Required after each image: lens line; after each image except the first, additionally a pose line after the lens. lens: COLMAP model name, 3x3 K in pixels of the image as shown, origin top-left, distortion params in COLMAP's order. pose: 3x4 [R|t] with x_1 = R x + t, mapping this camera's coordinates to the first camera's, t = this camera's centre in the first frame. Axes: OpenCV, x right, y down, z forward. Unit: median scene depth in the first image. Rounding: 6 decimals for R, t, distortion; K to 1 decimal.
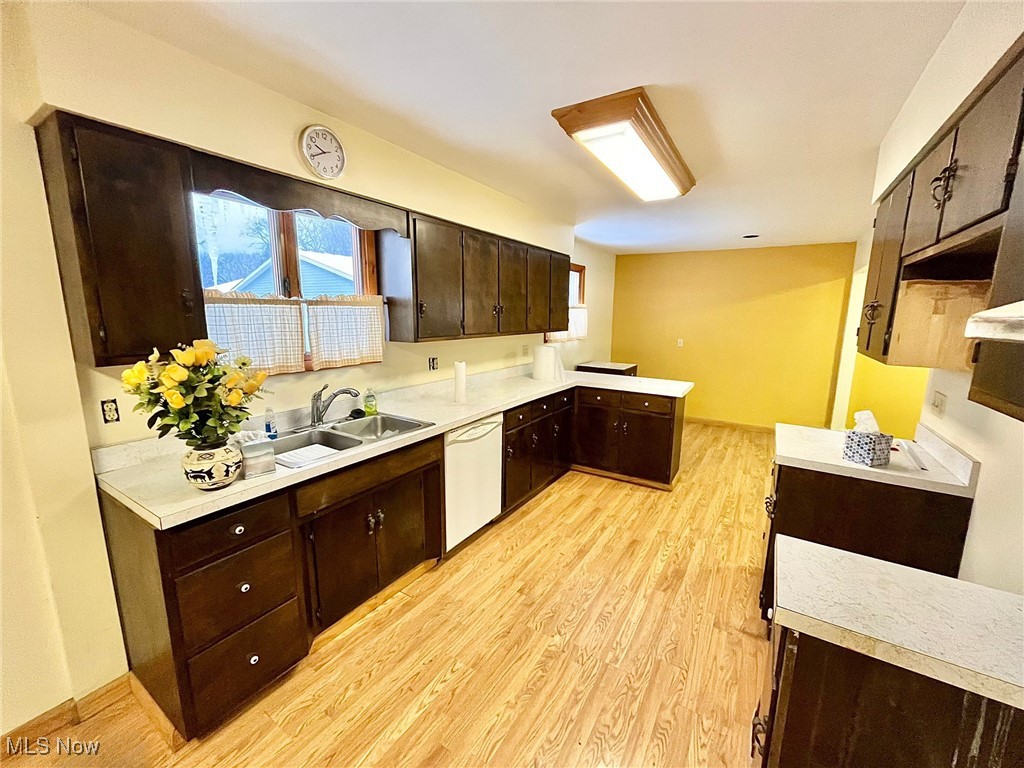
lens RADIAL K [[413.4, 0, 512.0], [0, 413.4, 384.0], [0, 0, 1]] dist [0.000800, 0.000185]
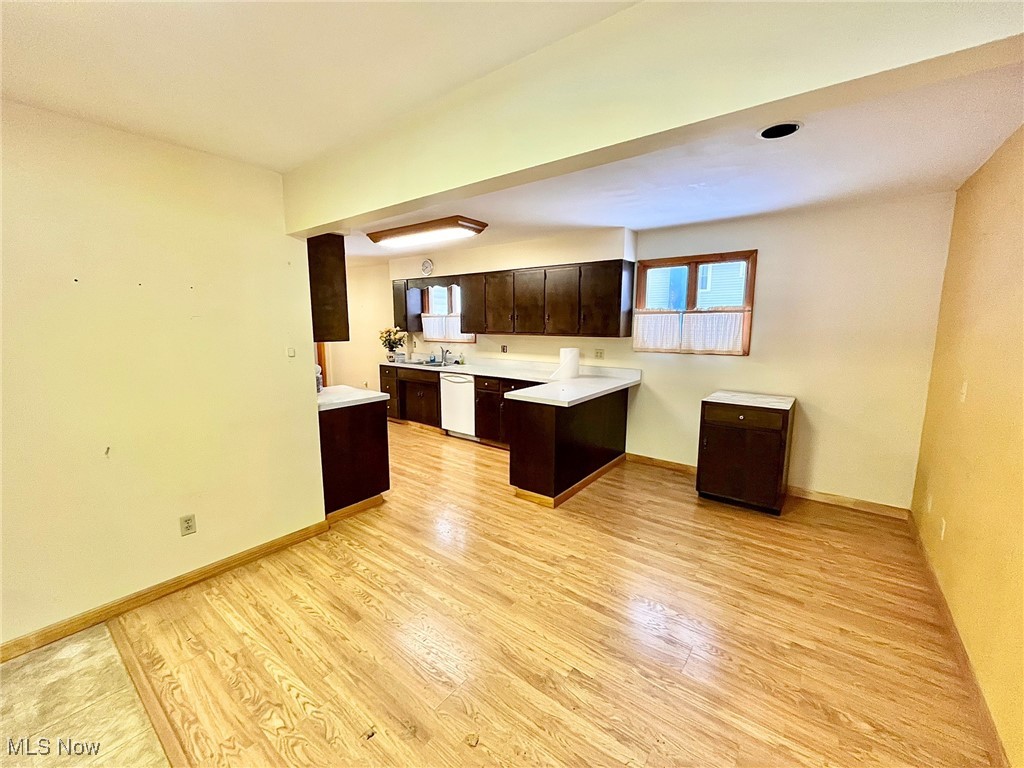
lens RADIAL K [[413.4, 0, 512.0], [0, 413.4, 384.0], [0, 0, 1]] dist [0.000800, 0.000185]
pose [[-0.101566, 0.127421, -0.986635, 1.867437], [-0.179791, 0.973082, 0.144178, -0.196677], [0.978447, 0.192032, -0.075923, 1.436873]]
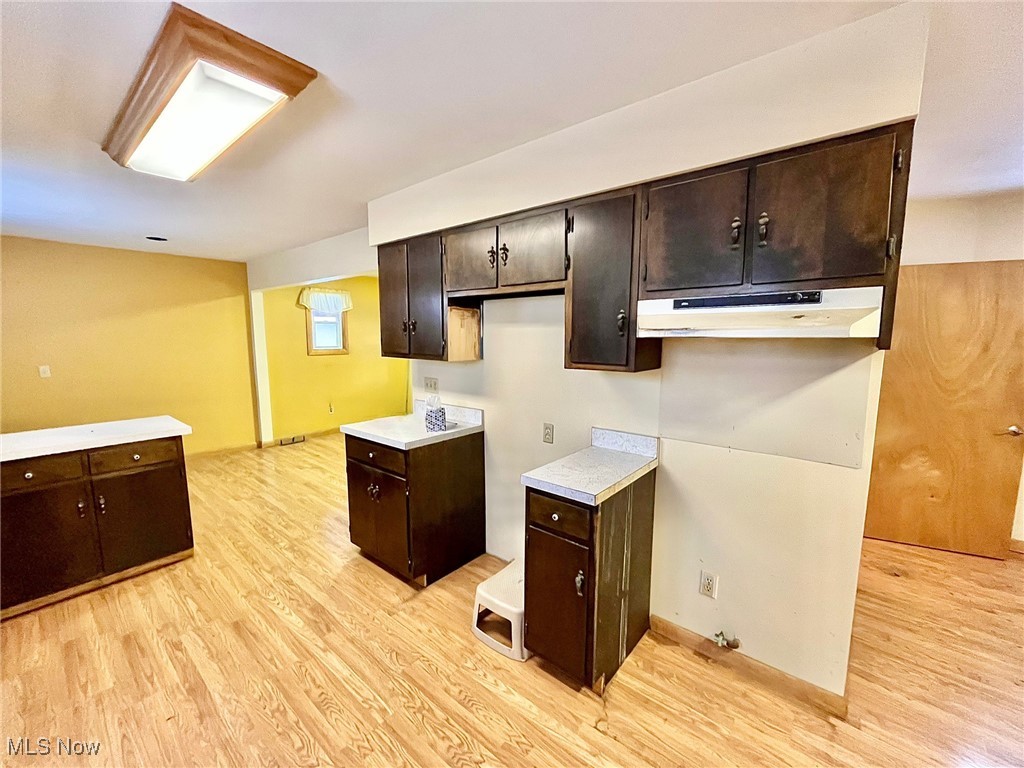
lens RADIAL K [[413.4, 0, 512.0], [0, 413.4, 384.0], [0, 0, 1]] dist [0.000800, 0.000185]
pose [[0.132567, -0.135976, 0.981803, -0.361234], [0.168786, 0.979174, 0.112822, -0.060947], [-0.976697, 0.150758, 0.152757, 0.350160]]
